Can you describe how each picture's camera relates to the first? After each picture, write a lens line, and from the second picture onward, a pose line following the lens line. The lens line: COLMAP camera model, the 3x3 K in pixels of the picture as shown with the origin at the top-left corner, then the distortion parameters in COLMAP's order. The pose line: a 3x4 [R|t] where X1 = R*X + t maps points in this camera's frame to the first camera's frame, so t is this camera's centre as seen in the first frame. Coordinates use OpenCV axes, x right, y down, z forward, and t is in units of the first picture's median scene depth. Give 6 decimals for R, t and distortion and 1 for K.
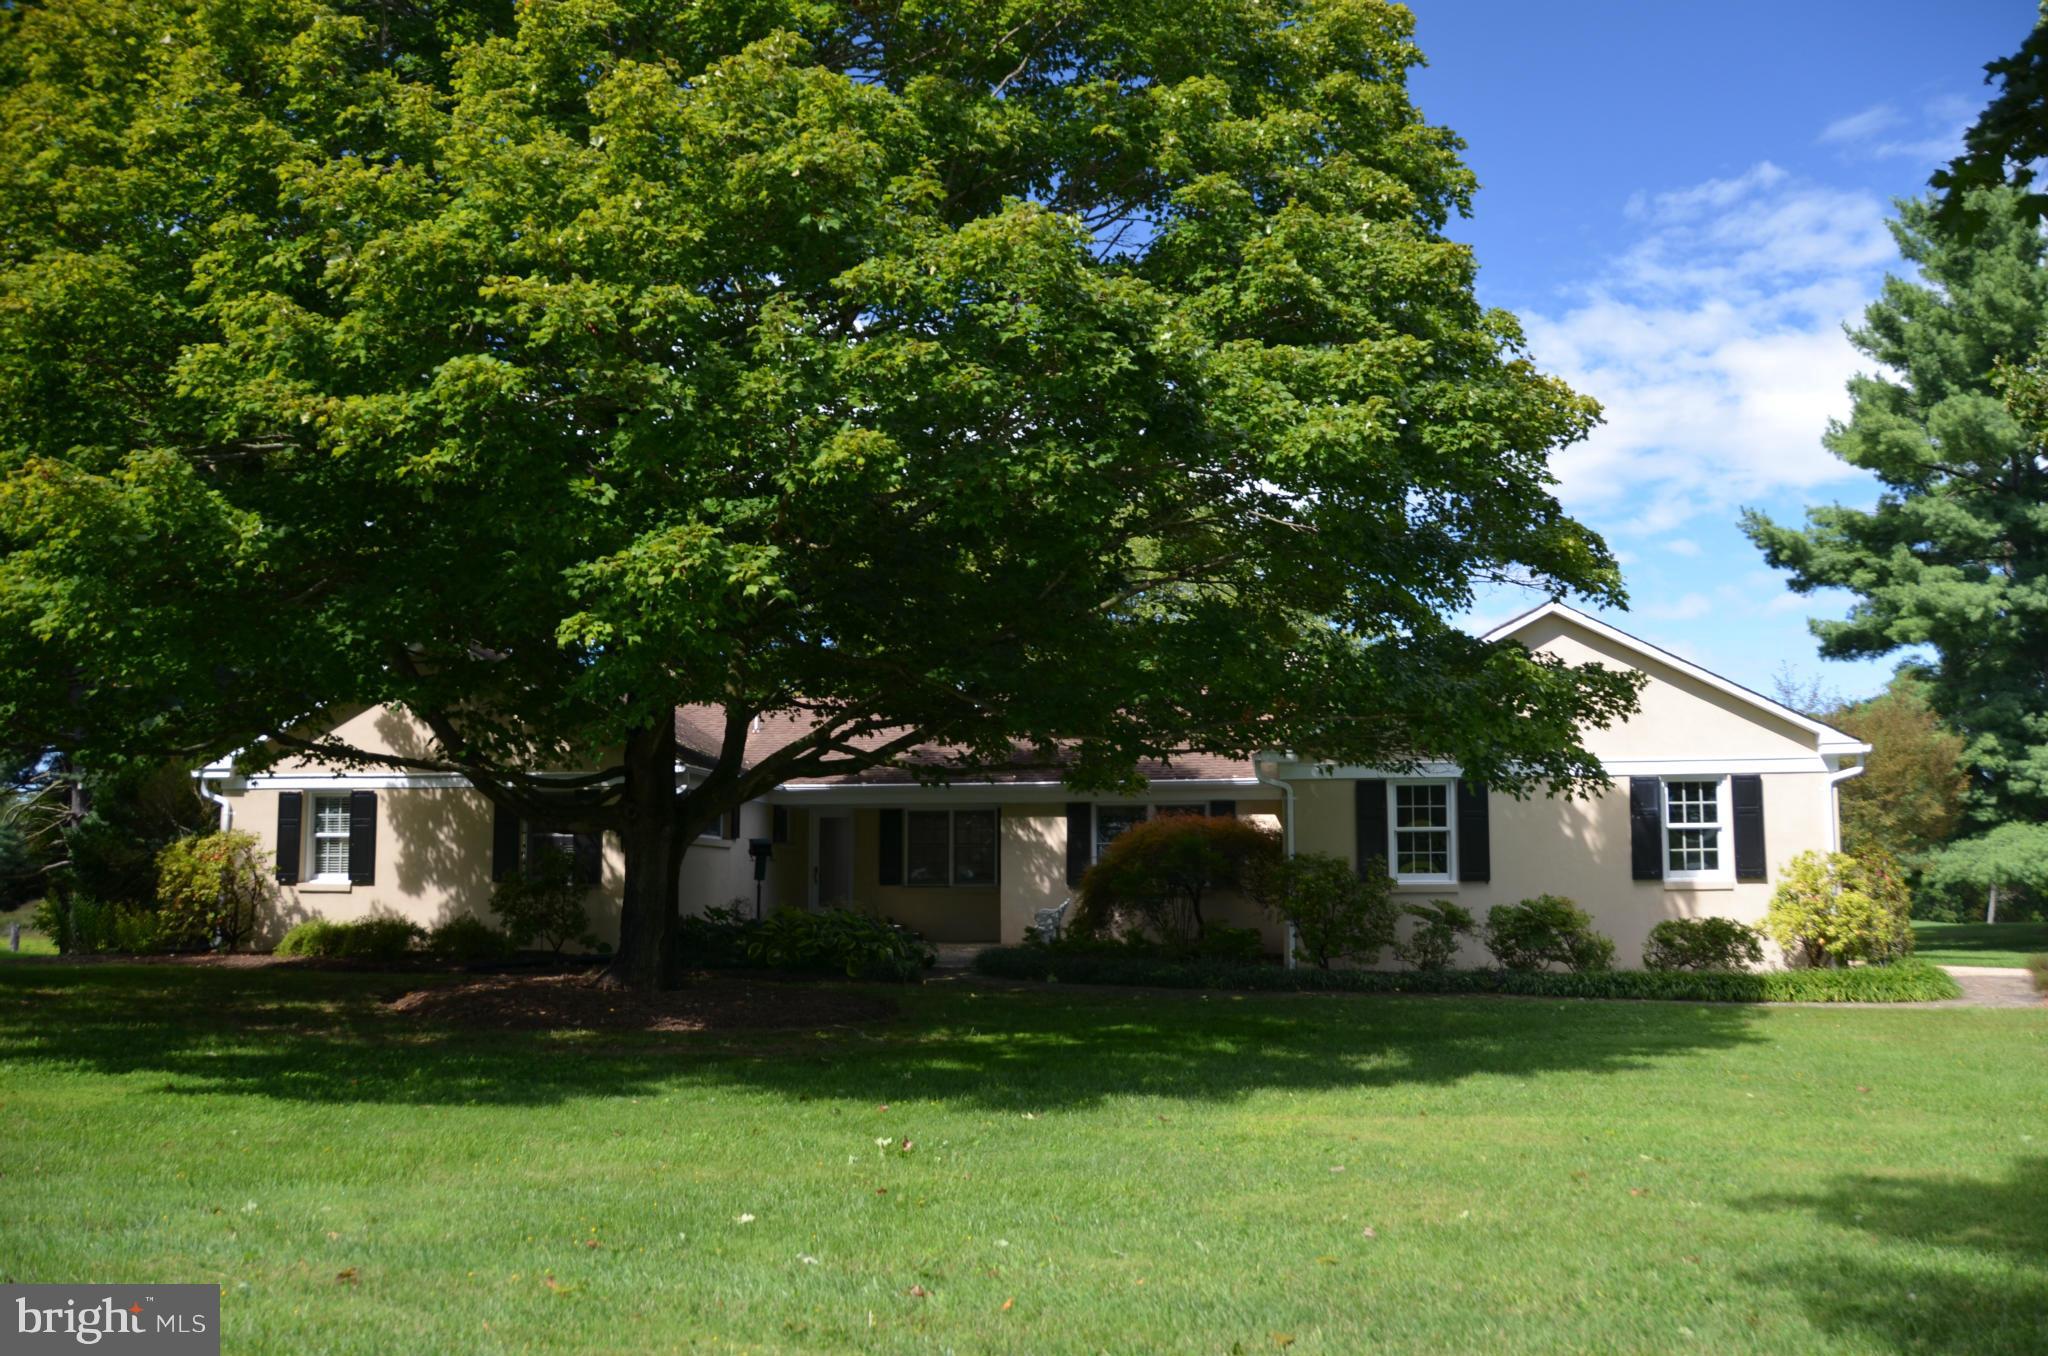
lens RADIAL K [[1624.0, 0, 1024.0], [0, 1624.0, 678.0], [0, 0, 1]] dist [-0.147896, 0.117807]
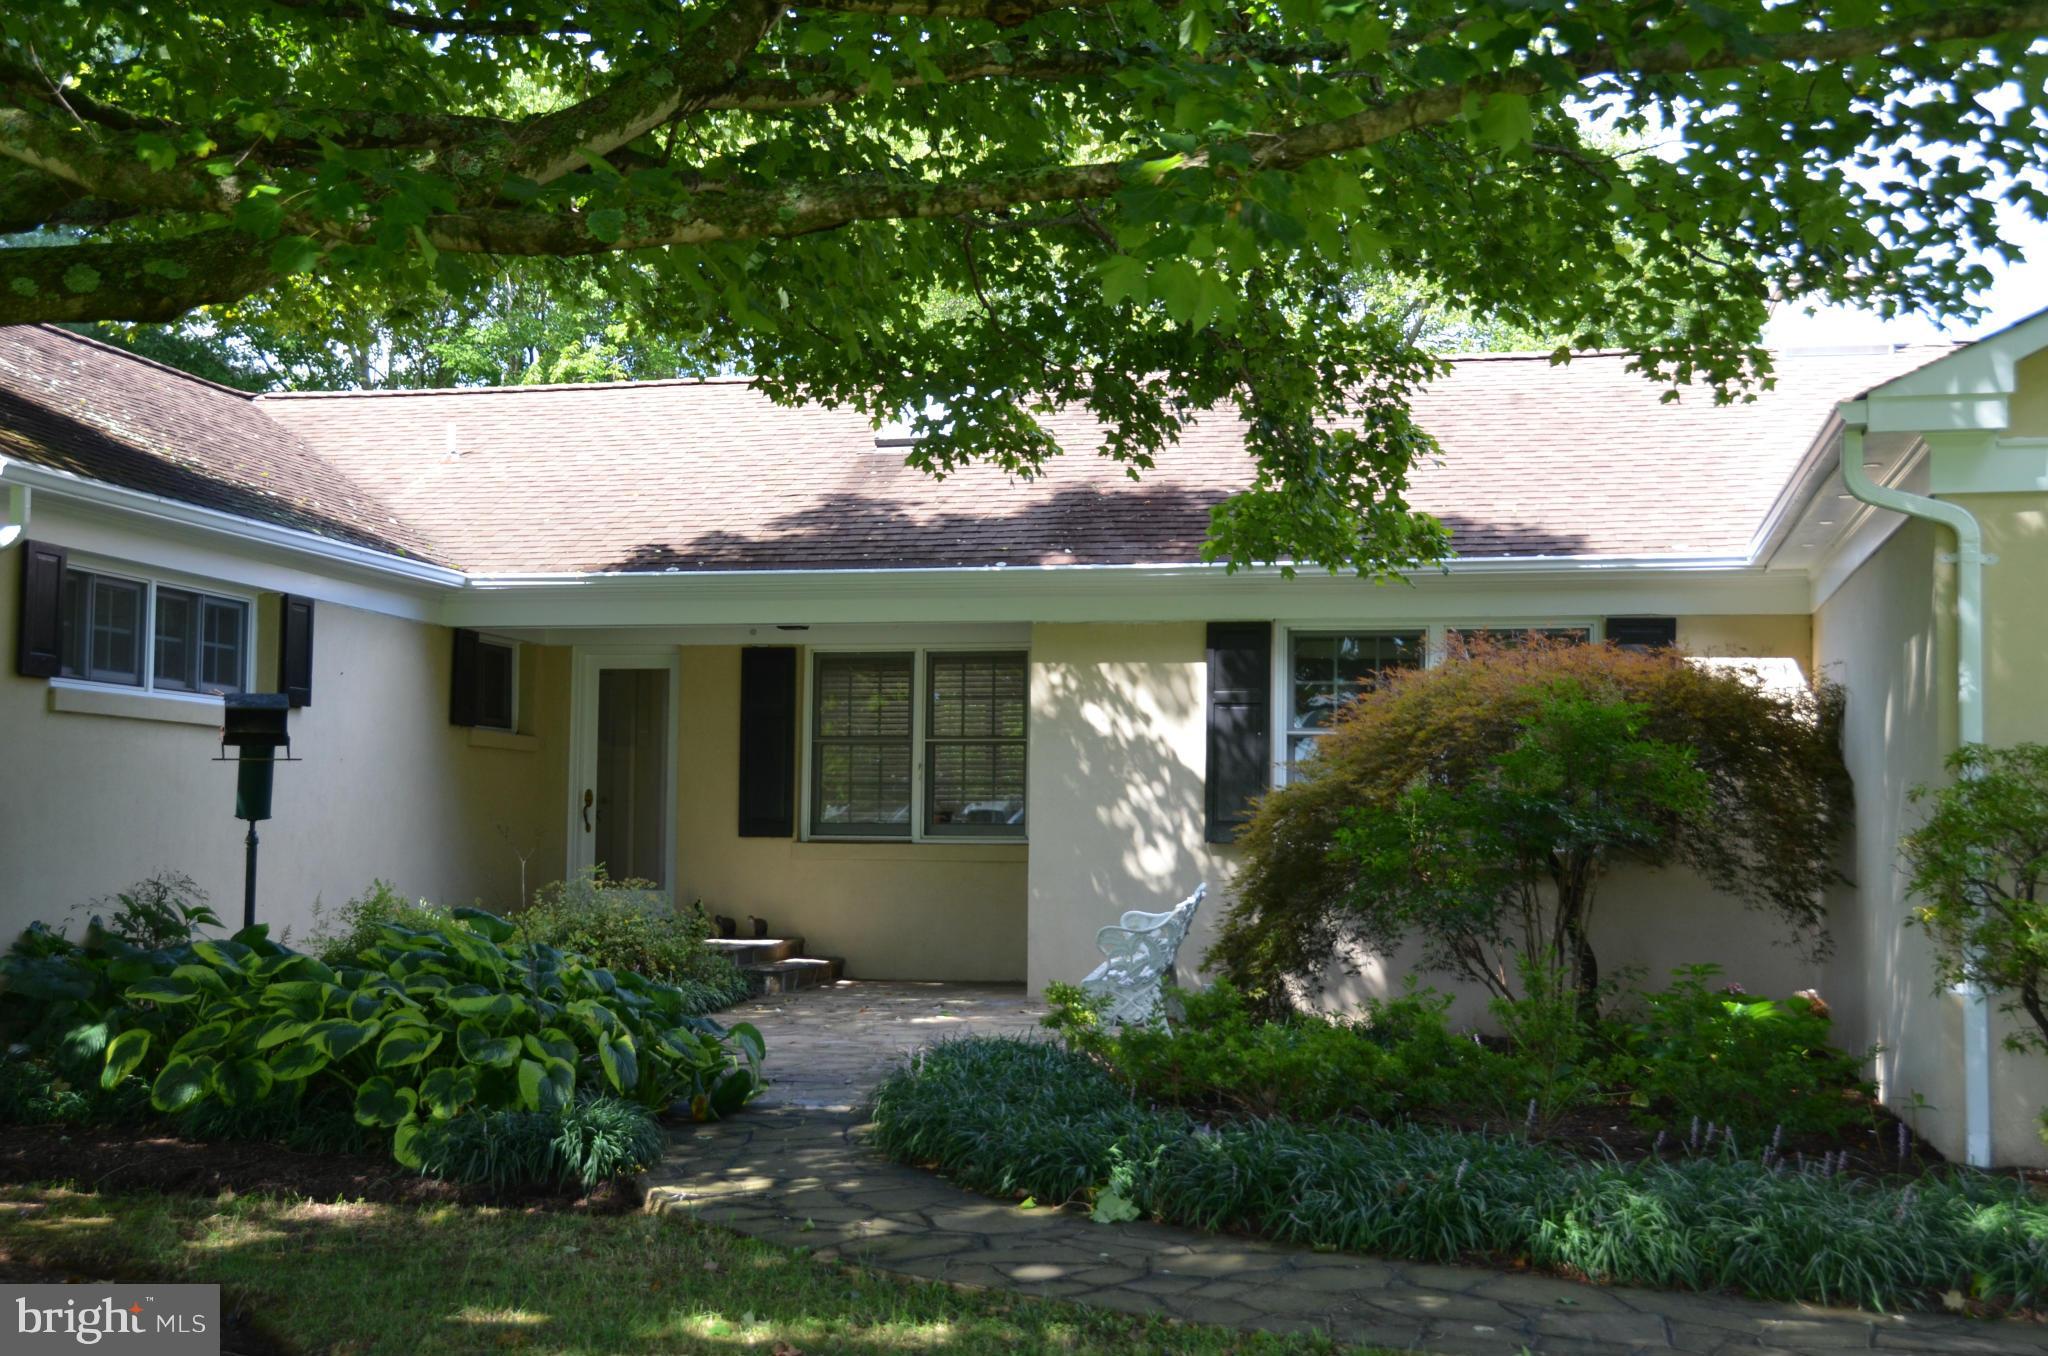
lens RADIAL K [[1624.0, 0, 1024.0], [0, 1624.0, 678.0], [0, 0, 1]] dist [-0.147896, 0.117807]
pose [[0.993313, 0.010458, -0.114977, 0.028714], [-0.005568, 0.999070, 0.042767, 0.074592], [0.115317, -0.041841, 0.992447, 0.636859]]
